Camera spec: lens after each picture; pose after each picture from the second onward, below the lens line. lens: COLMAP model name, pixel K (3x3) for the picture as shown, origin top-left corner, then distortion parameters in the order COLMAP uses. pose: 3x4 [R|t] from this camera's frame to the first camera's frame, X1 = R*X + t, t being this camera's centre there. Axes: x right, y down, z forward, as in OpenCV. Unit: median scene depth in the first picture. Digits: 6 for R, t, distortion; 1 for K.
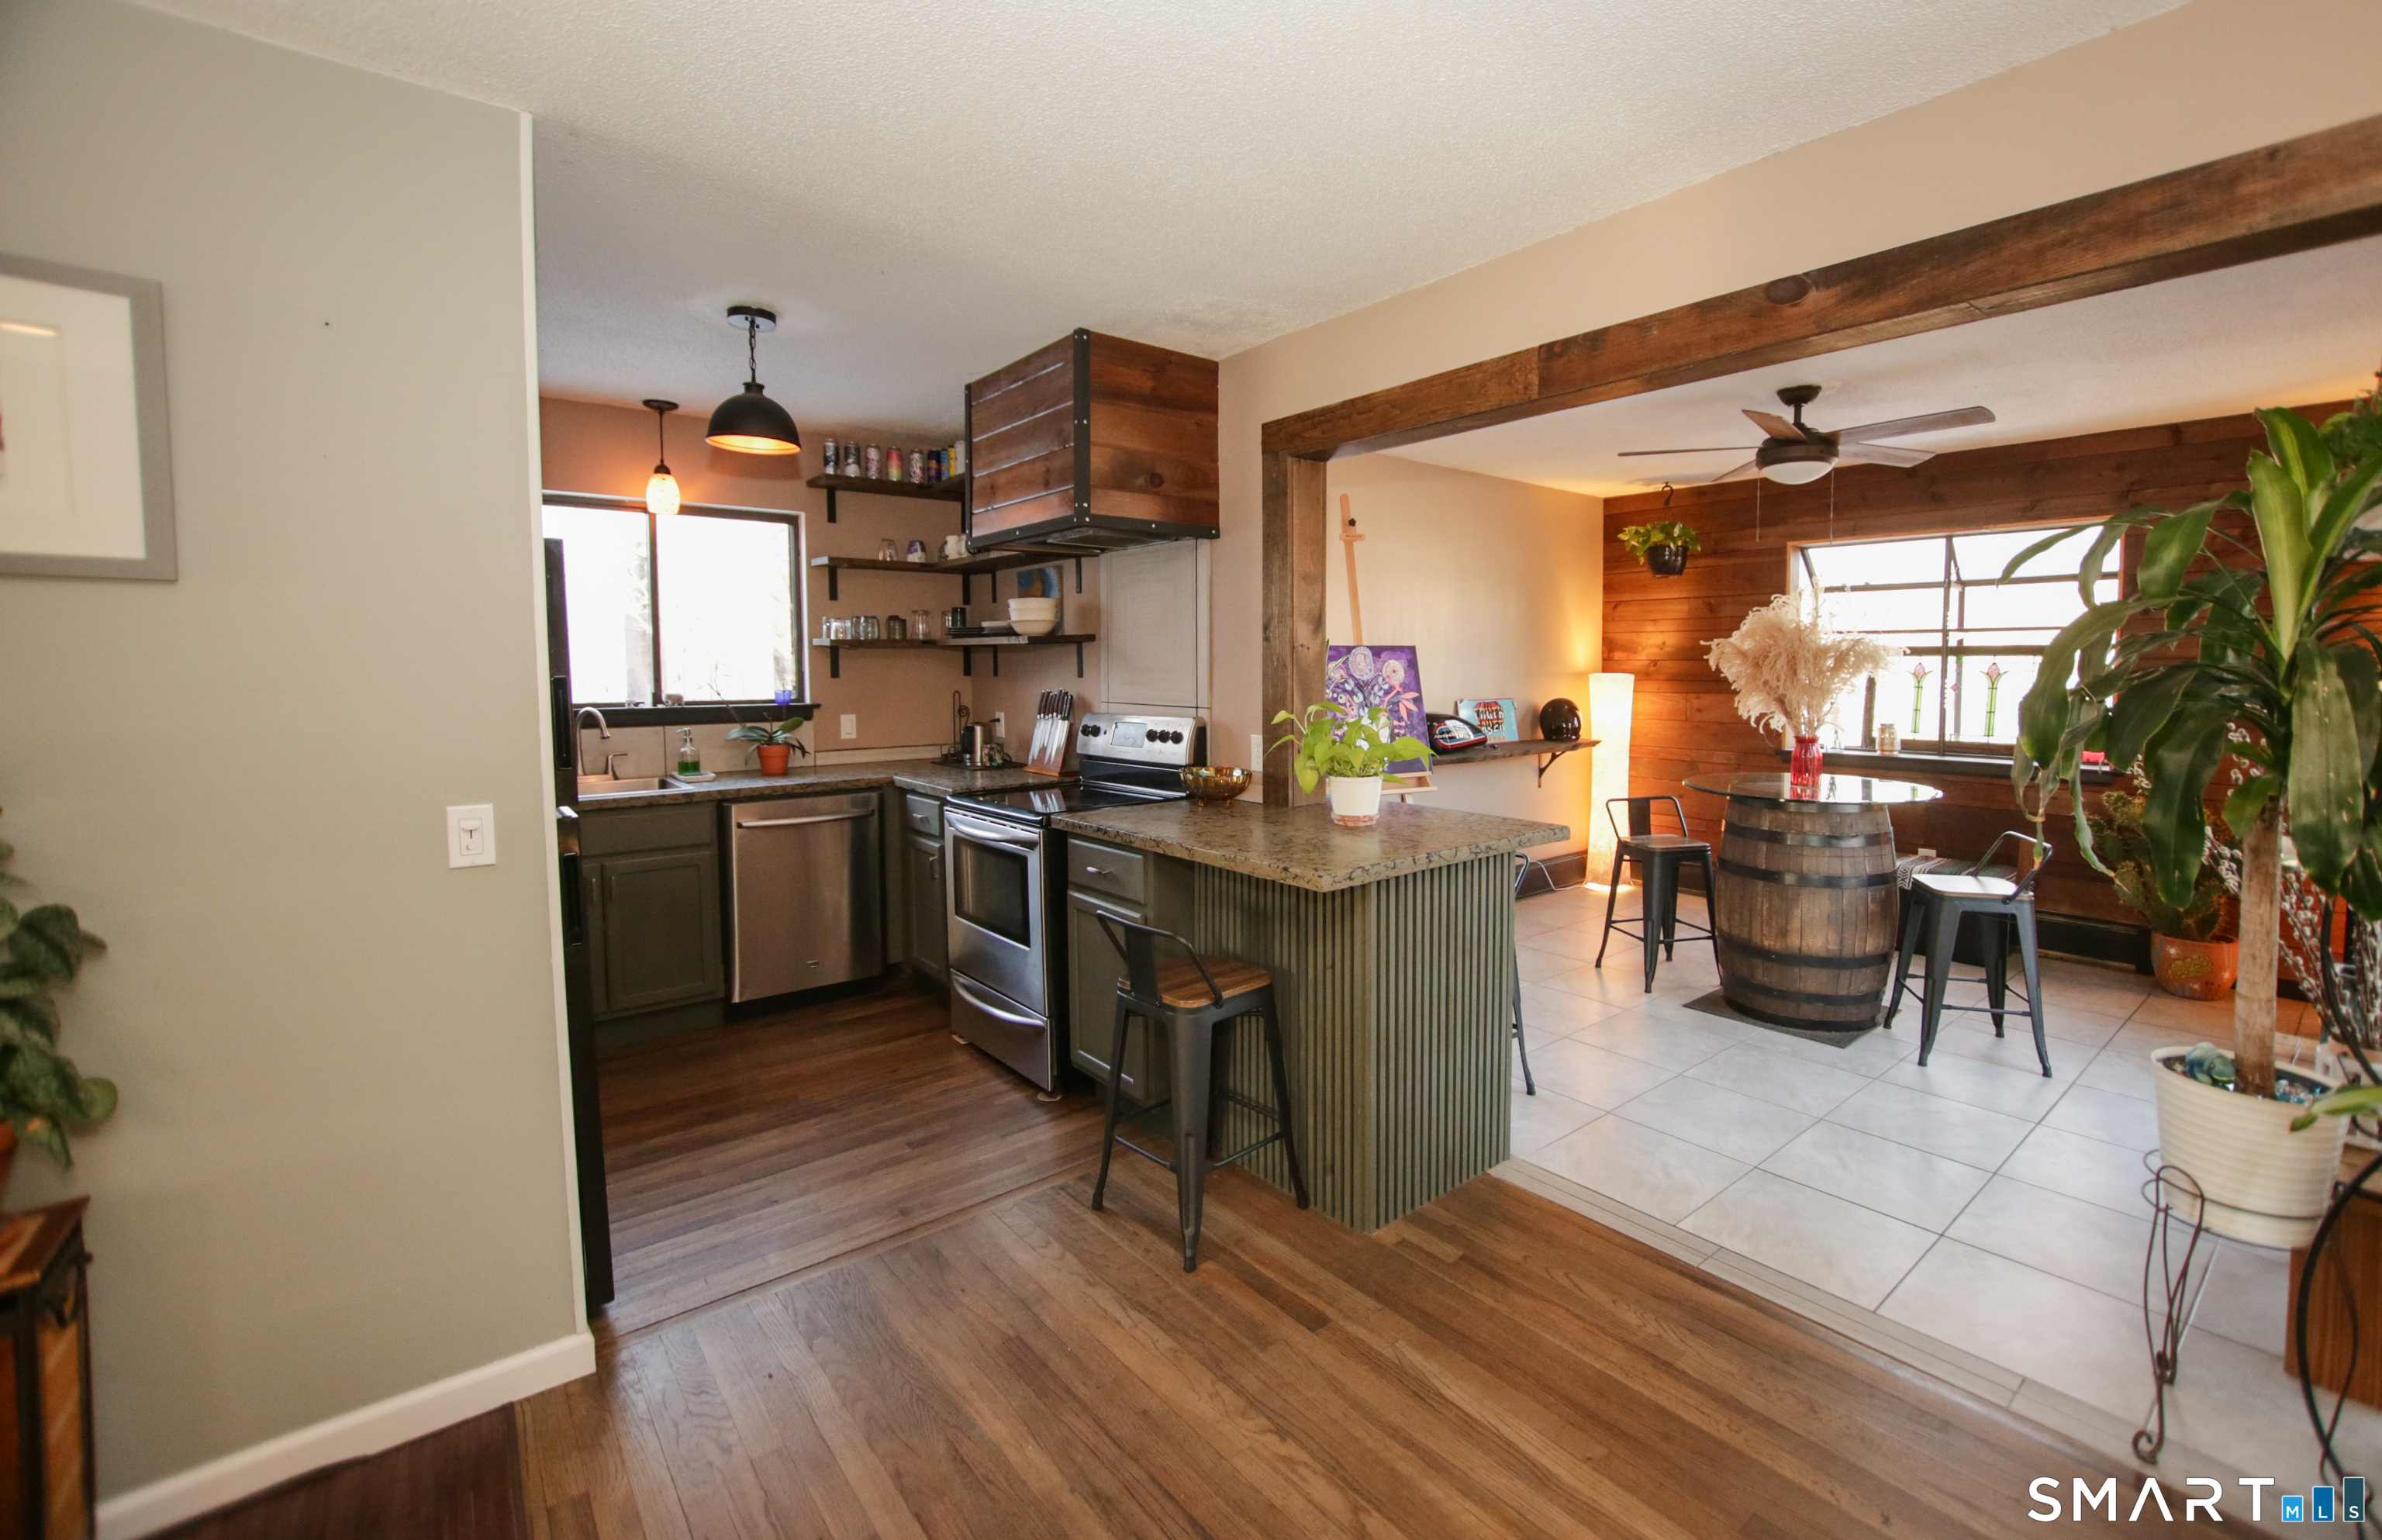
lens RADIAL K [[1019.8, 0, 1283.2], [0, 1019.8, 728.2], [0, 0, 1]] dist [-0.011815, 0.002056]
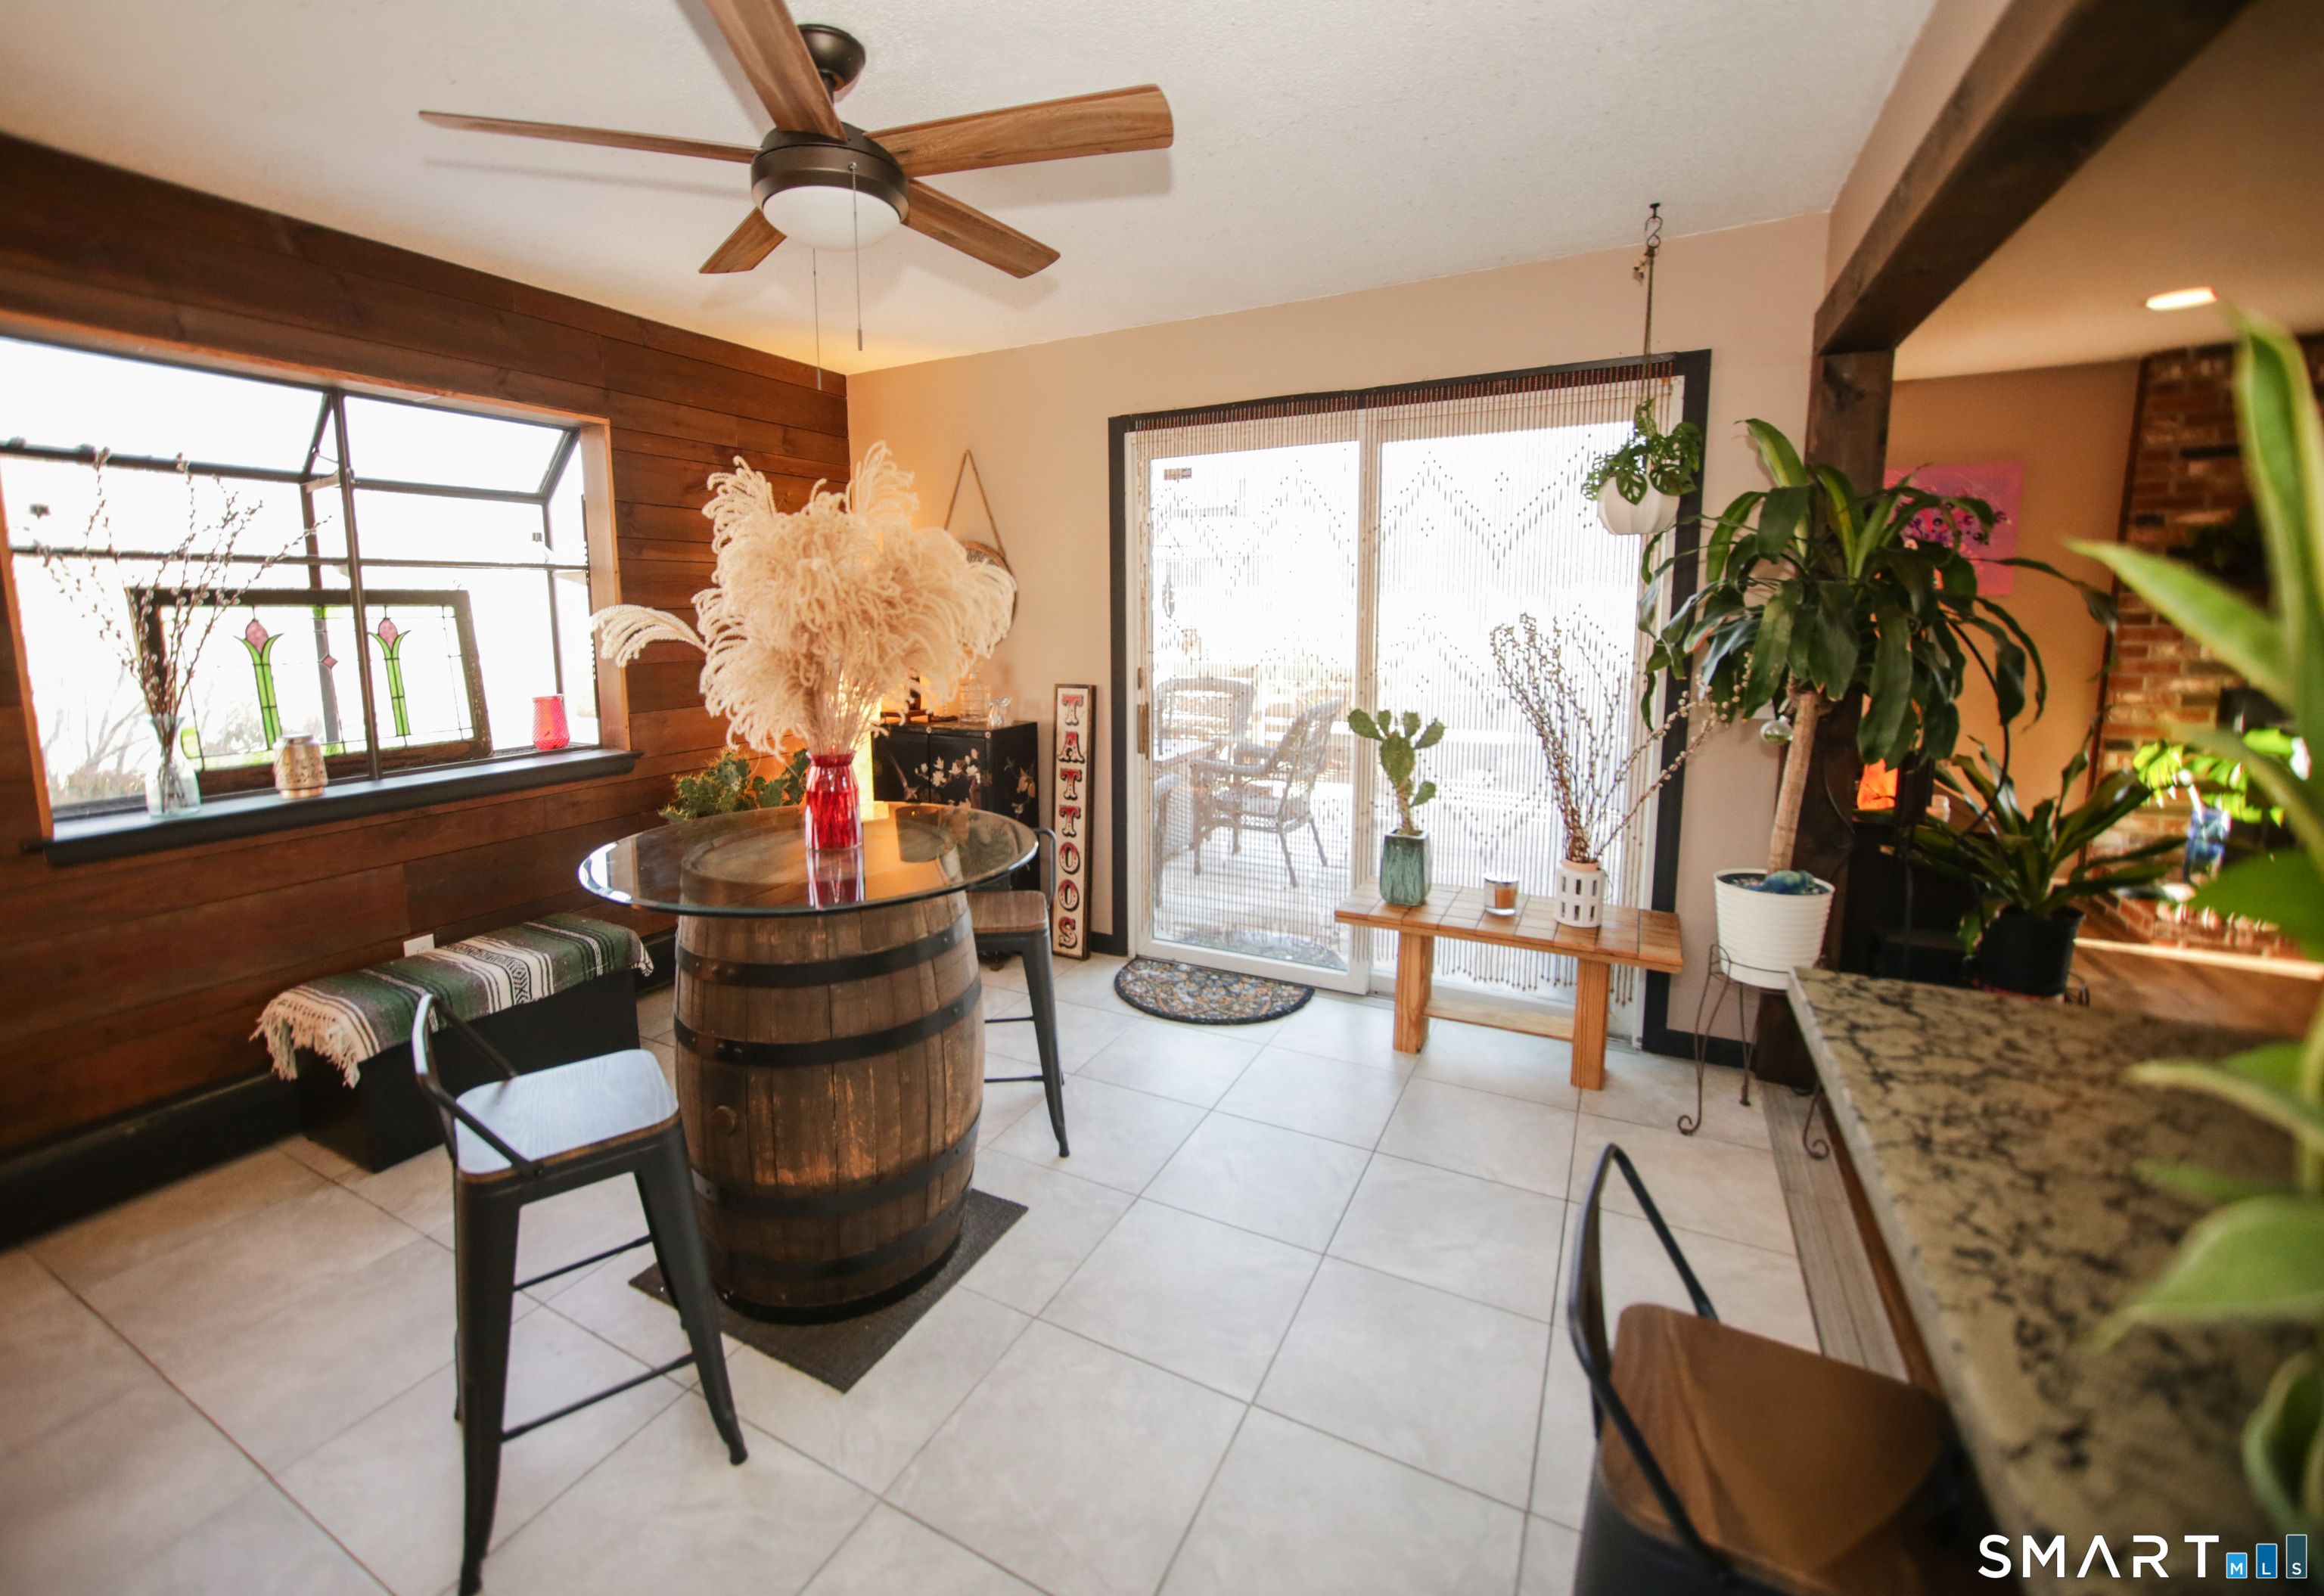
lens RADIAL K [[955.5, 0, 1125.3], [0, 955.5, 733.0], [0, 0, 1]] dist [-0.001274, 0.001622]
pose [[-0.337681, -0.119548, 0.933638, -0.021386], [0.070574, 0.985894, 0.151764, -0.068327], [-0.938611, 0.117138, -0.324481, 1.024890]]
